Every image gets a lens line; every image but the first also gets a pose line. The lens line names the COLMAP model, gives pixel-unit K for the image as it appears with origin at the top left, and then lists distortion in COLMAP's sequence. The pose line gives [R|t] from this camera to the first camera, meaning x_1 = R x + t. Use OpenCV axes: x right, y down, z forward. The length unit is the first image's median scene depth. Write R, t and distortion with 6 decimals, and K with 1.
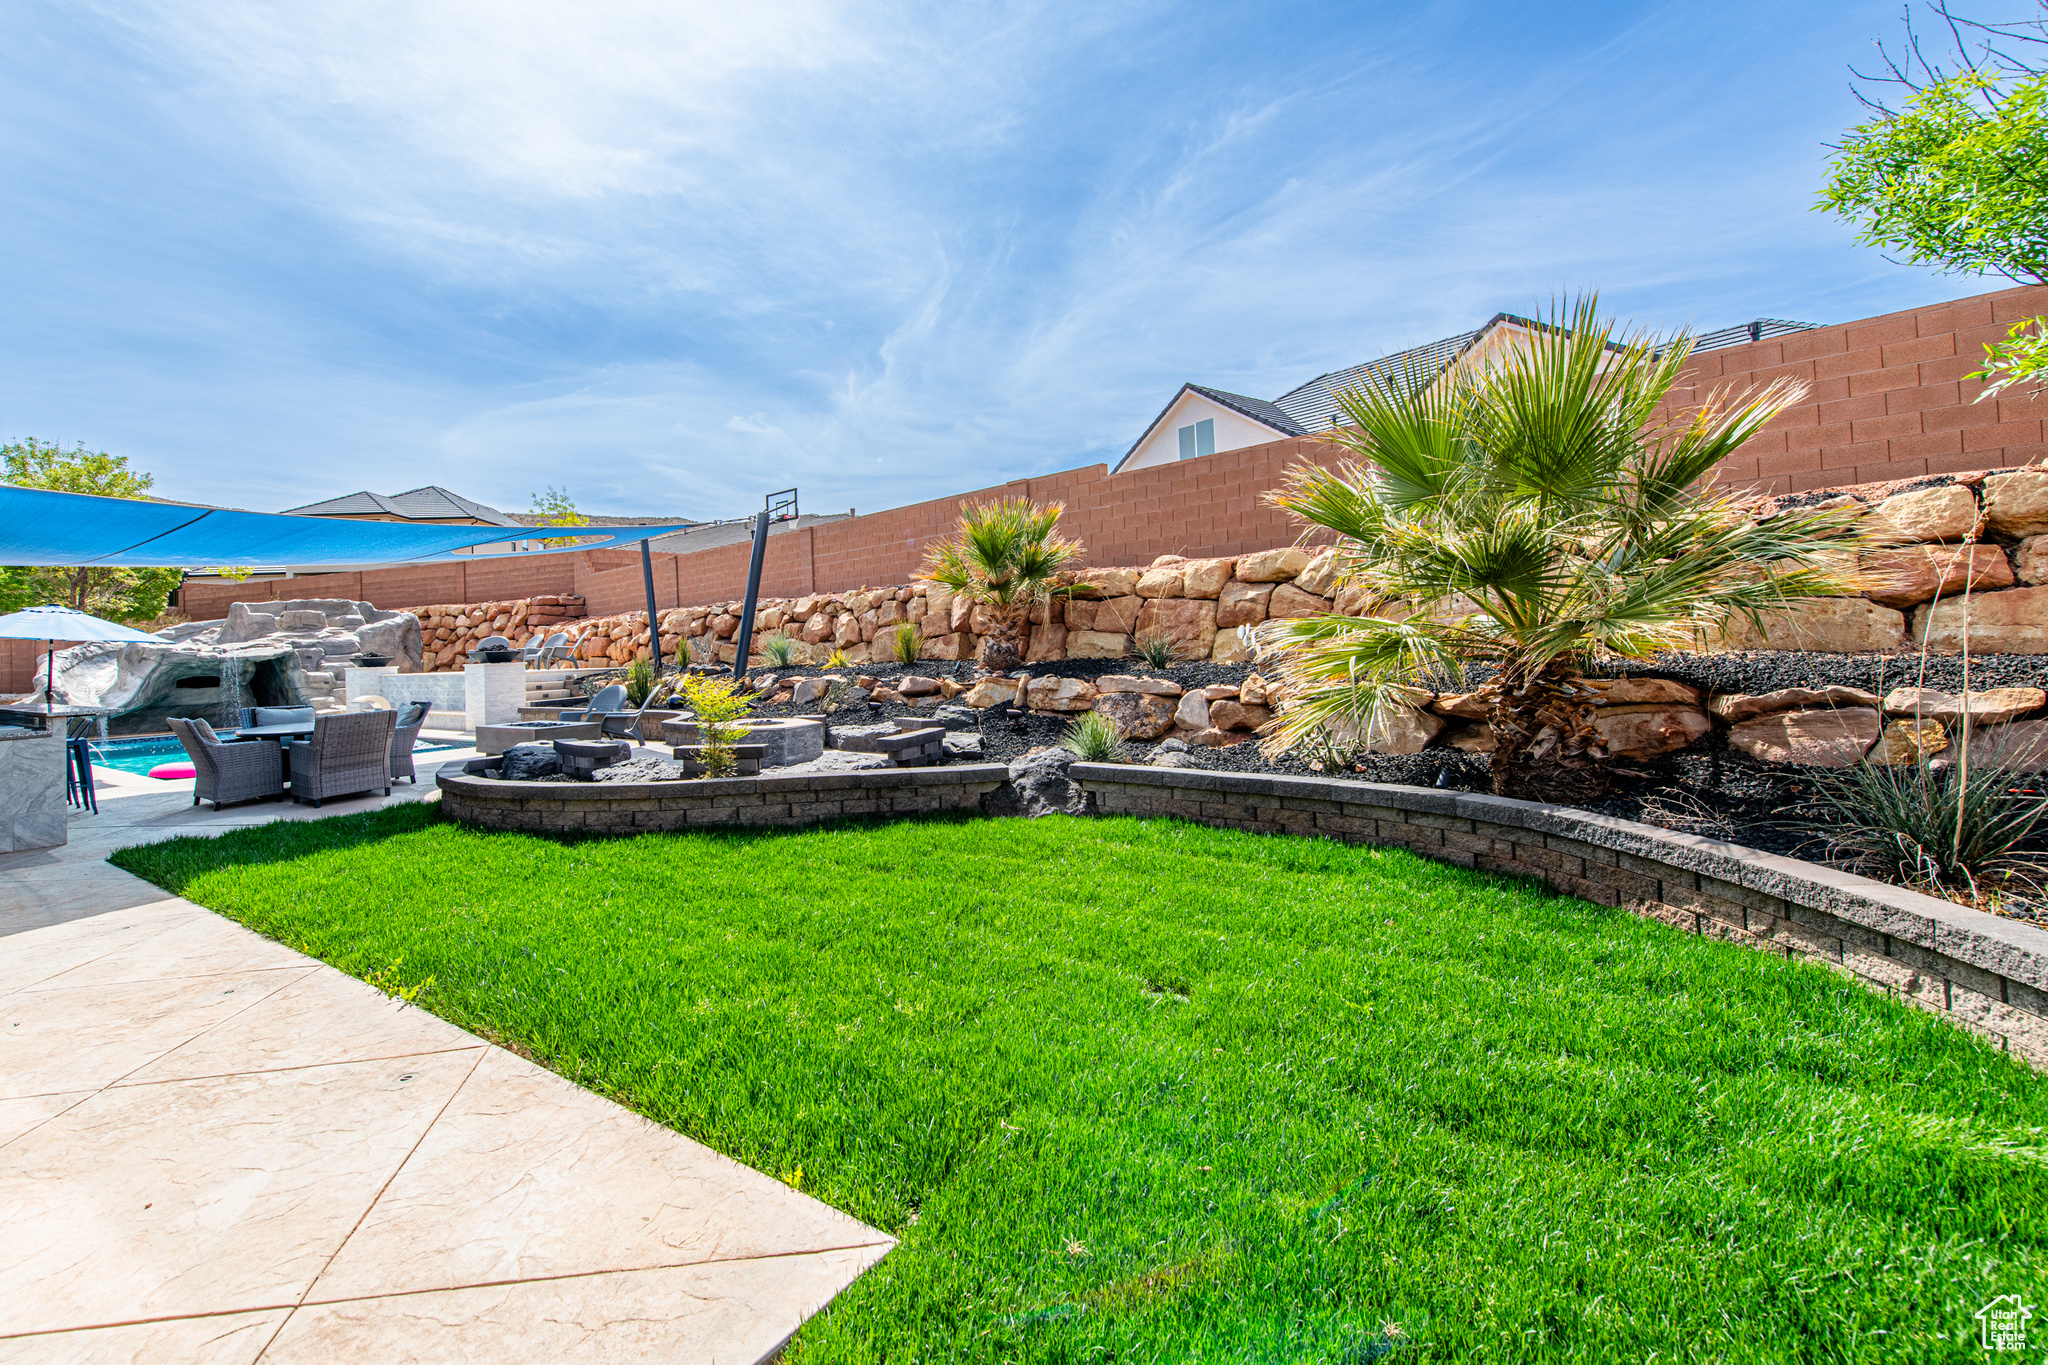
lens RADIAL K [[833.9, 0, 1020.6], [0, 833.9, 641.8], [0, 0, 1]] dist [-0.036335, -0.000029]
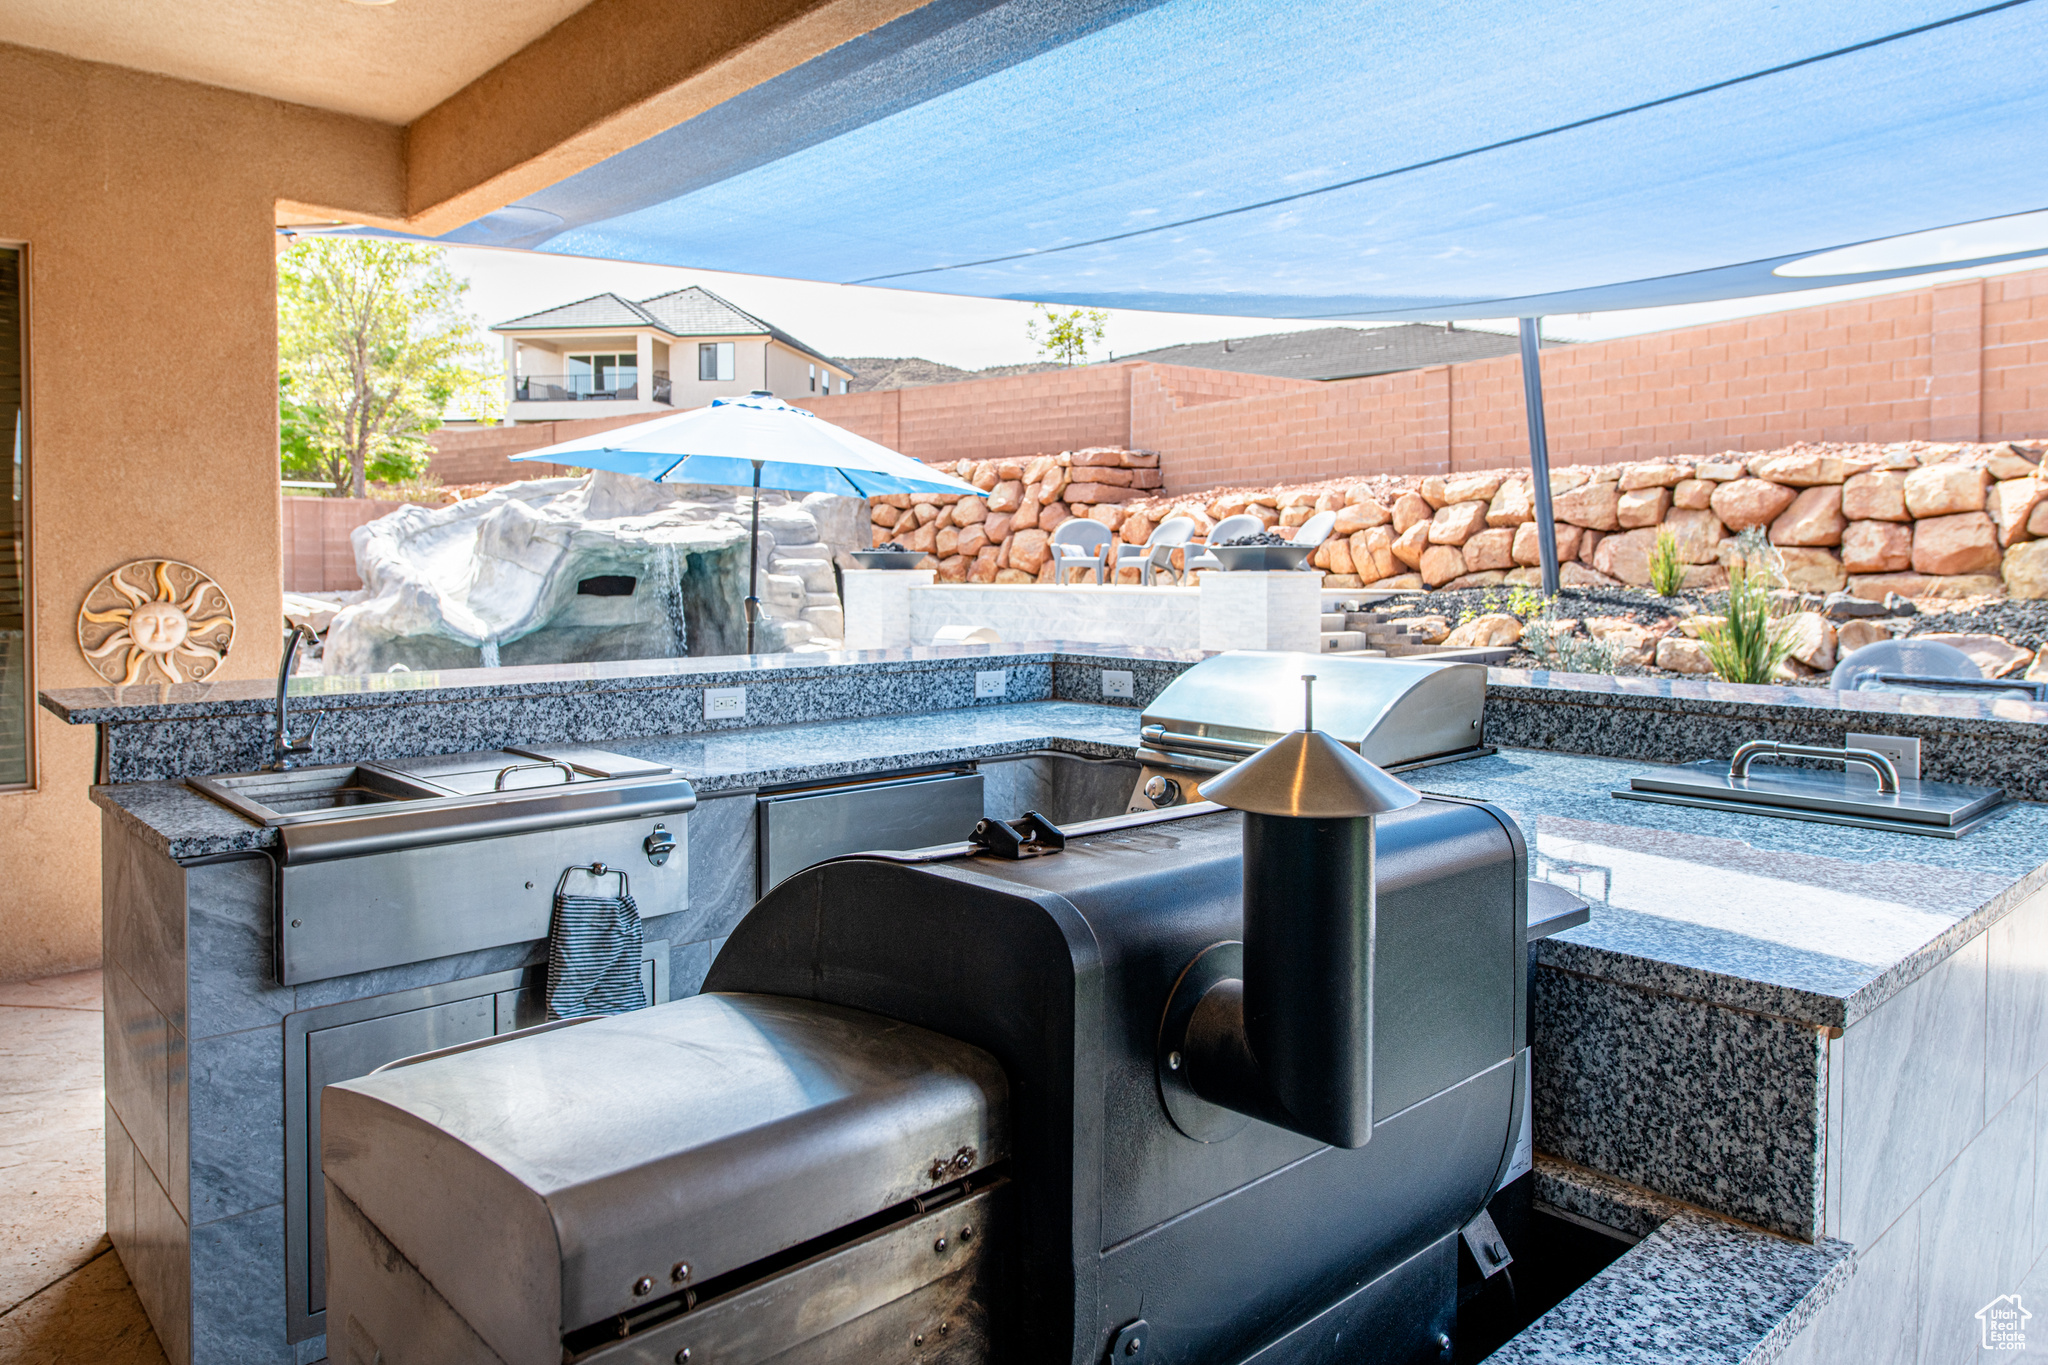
lens RADIAL K [[1382.8, 0, 1027.1], [0, 1382.8, 595.4], [0, 0, 1]] dist [0.002199, 0.000214]
pose [[0.955365, 0.043358, -0.292229, -0.447256], [-0.036030, 0.998888, 0.030417, 0.016739], [0.293223, -0.018530, 0.955864, 0.163542]]
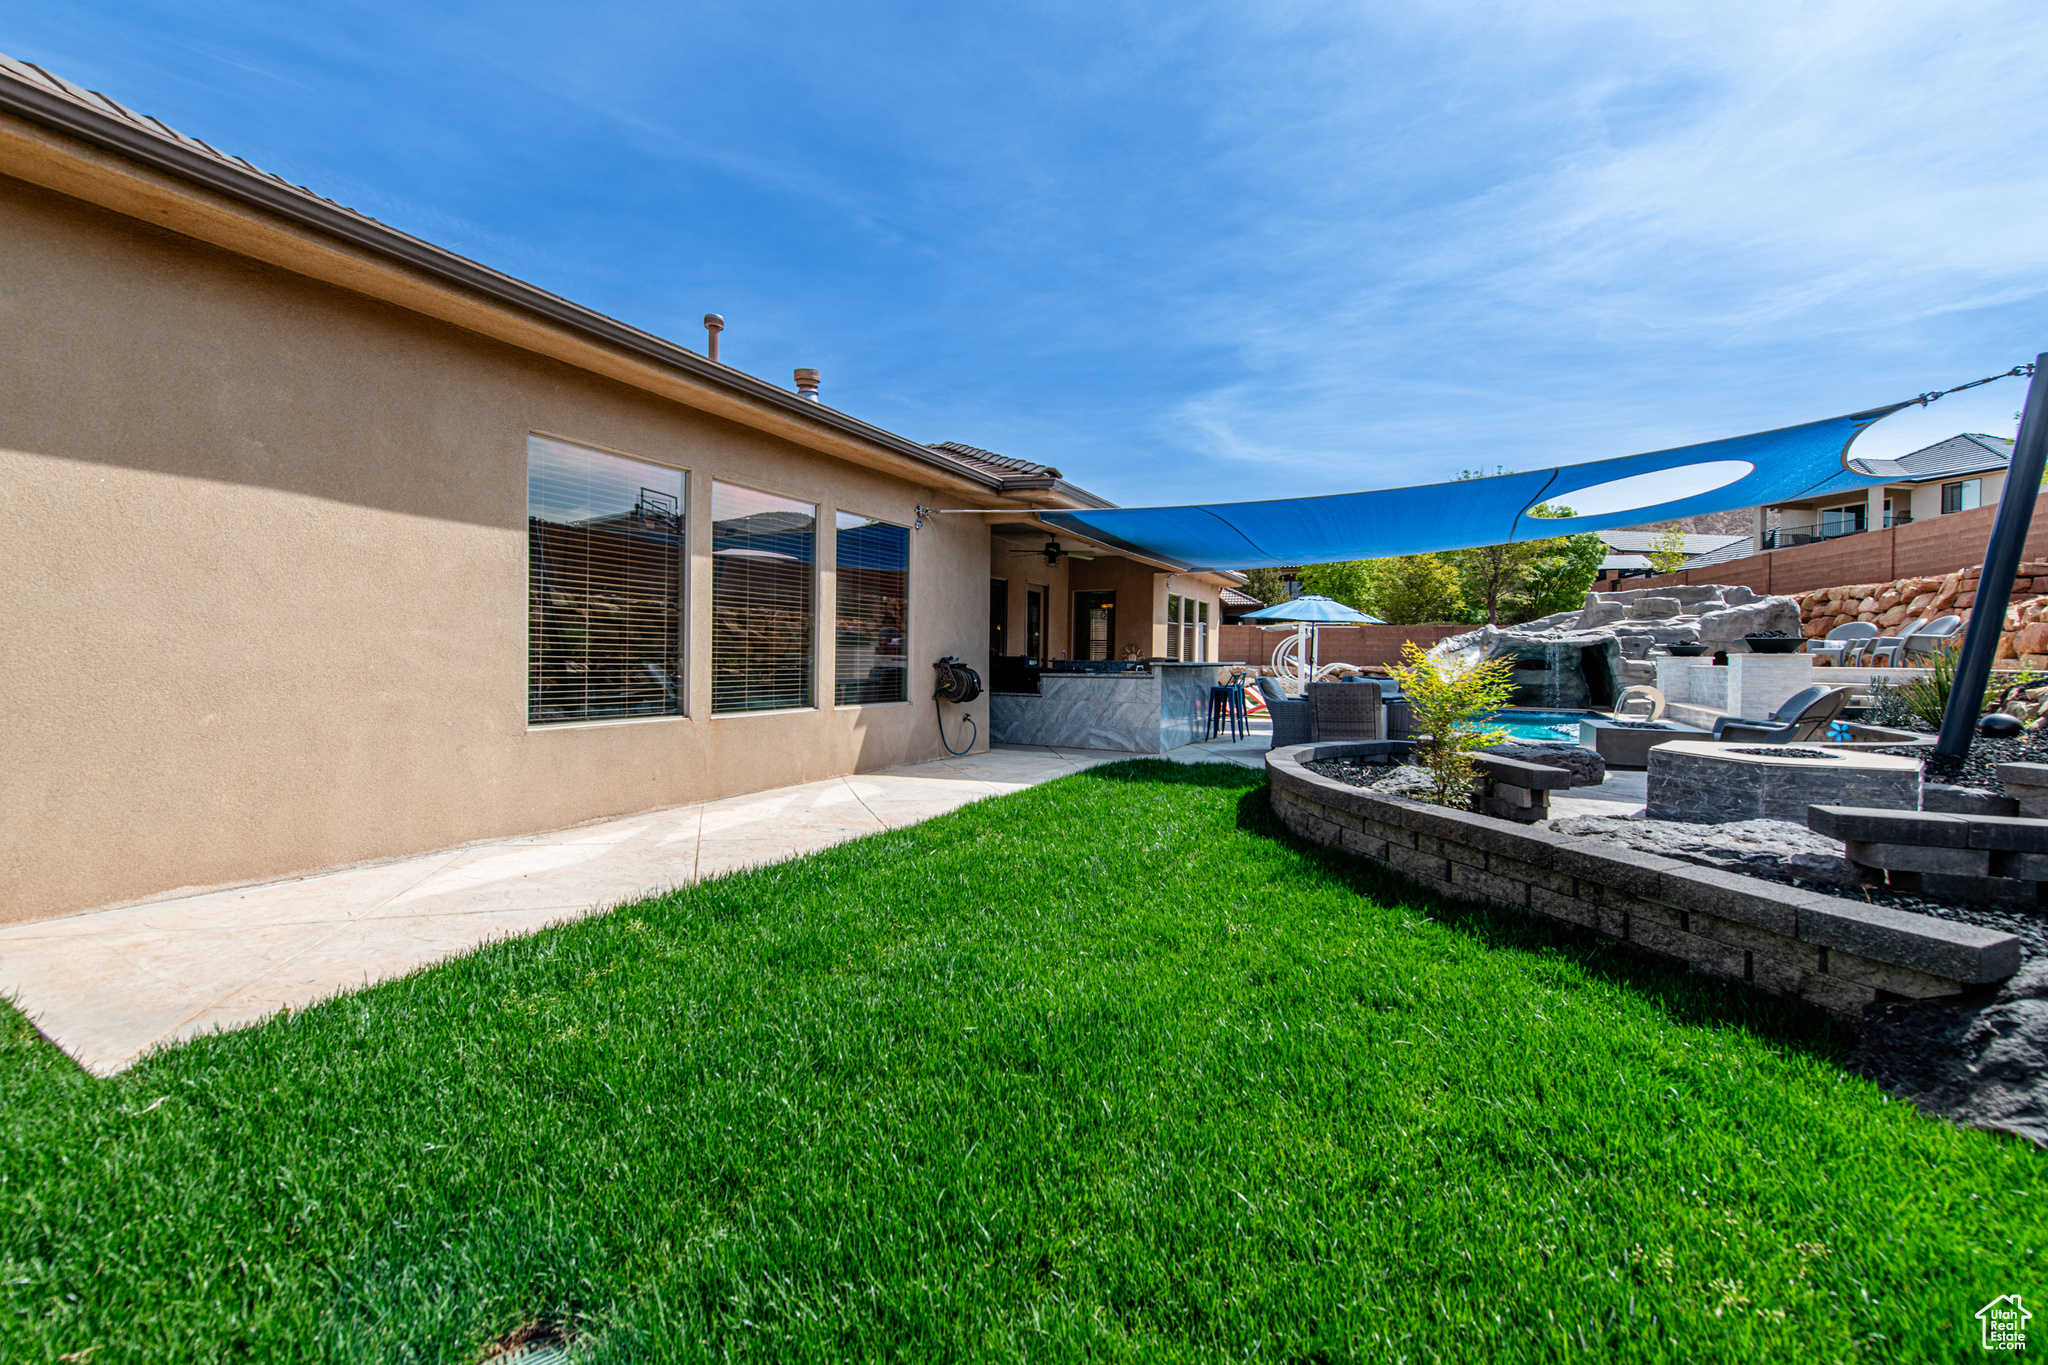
lens RADIAL K [[861.1, 0, 1024.0], [0, 861.1, 682.5], [0, 0, 1]] dist [0.000257, 0.000004]
pose [[0.076838, 0.061768, -0.995128, 0.092285], [-0.011921, 0.998065, 0.061029, 0.009759], [0.996972, 0.007174, 0.077426, 0.192233]]
